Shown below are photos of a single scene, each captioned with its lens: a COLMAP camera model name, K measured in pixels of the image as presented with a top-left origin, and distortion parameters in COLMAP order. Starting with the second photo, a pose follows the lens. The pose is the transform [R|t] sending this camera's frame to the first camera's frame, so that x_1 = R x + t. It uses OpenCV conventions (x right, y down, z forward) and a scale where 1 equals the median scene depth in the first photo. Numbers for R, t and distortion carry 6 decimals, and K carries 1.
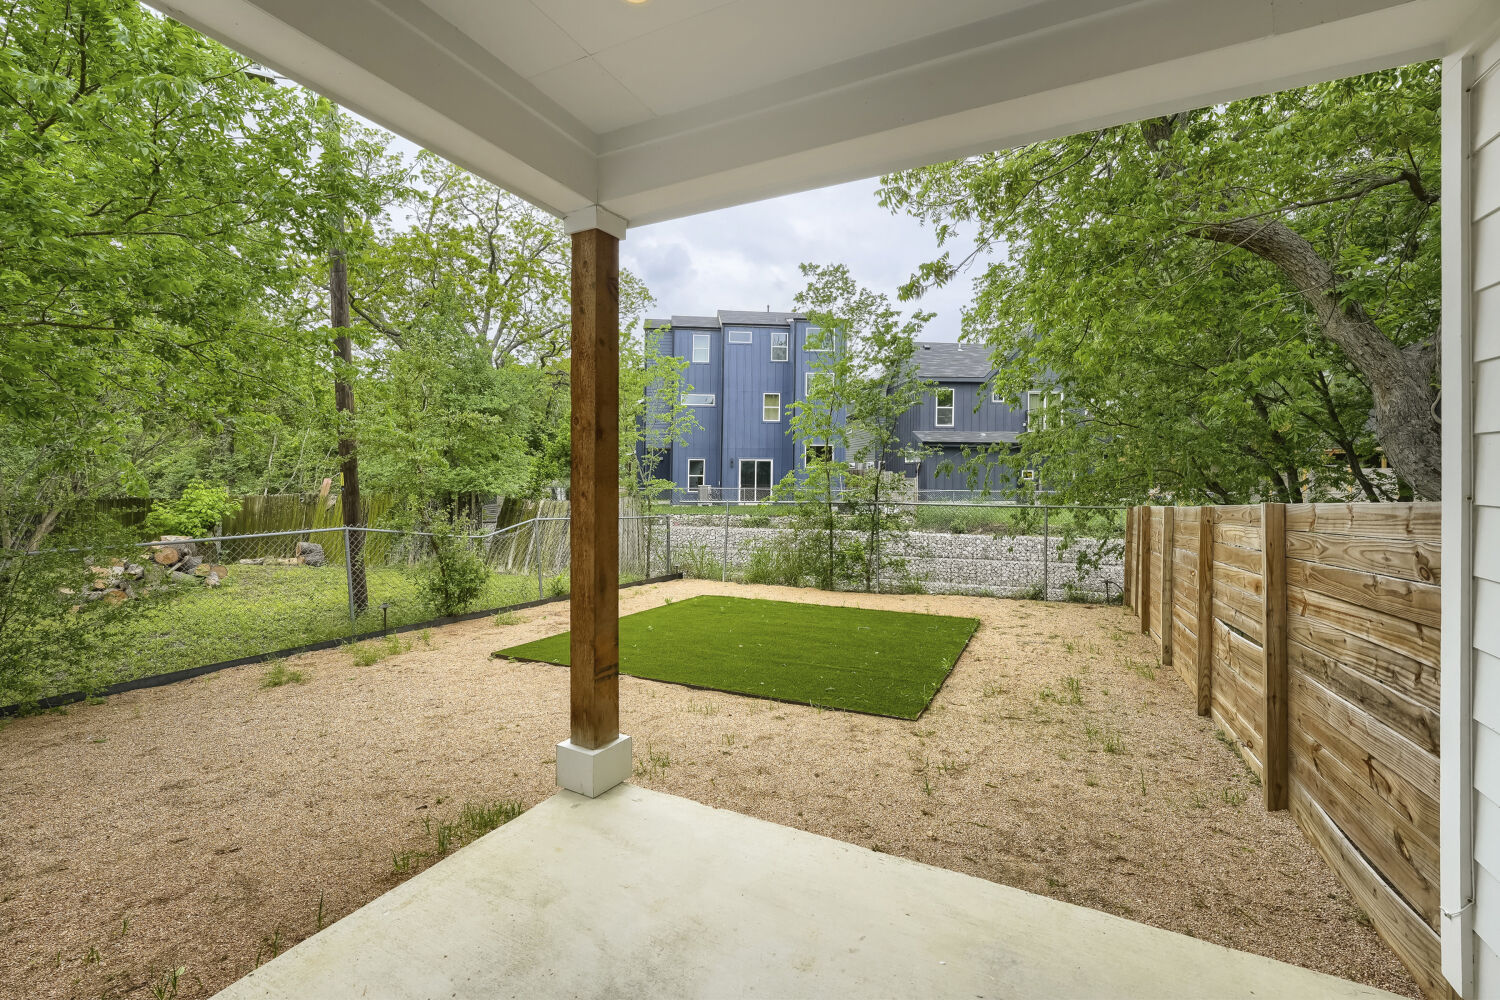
lens RADIAL K [[622.1, 0, 721.8], [0, 622.1, 471.0], [0, 0, 1]] dist [-0.022657, -0.000338]
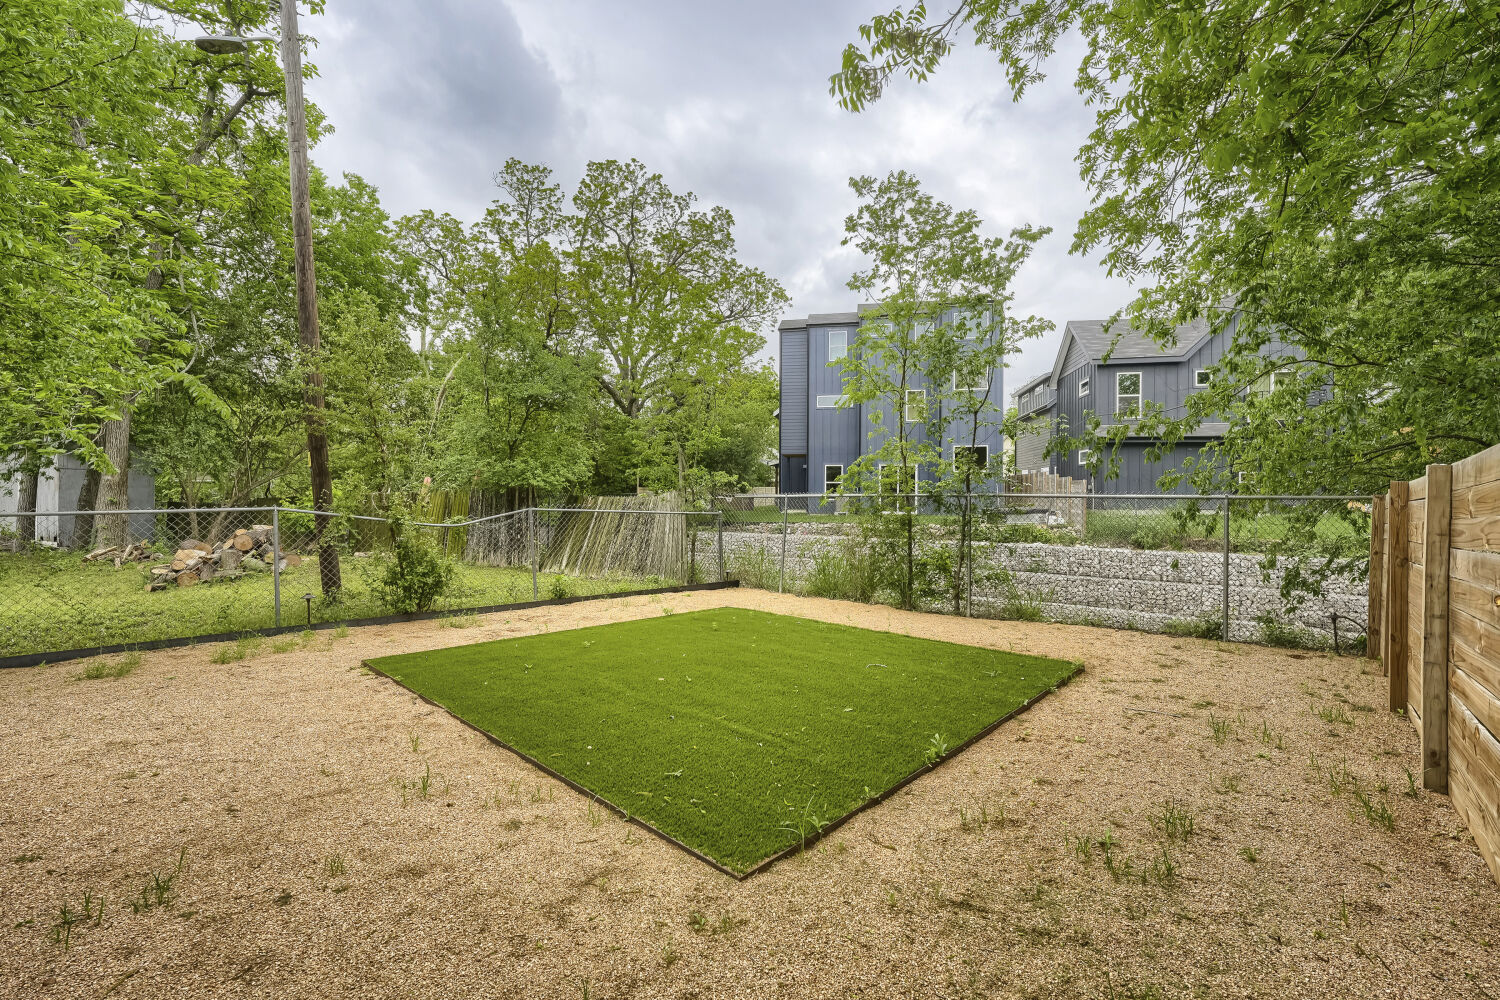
lens RADIAL K [[622.1, 0, 715.6], [0, 622.1, 480.8], [0, 0, 1]] dist [-0.022657, -0.000338]
pose [[0.962396, -0.002765, -0.271637, 0.151928], [0.001387, 0.999985, -0.005266, 0.035958], [0.271647, 0.004692, 0.962385, 0.192409]]
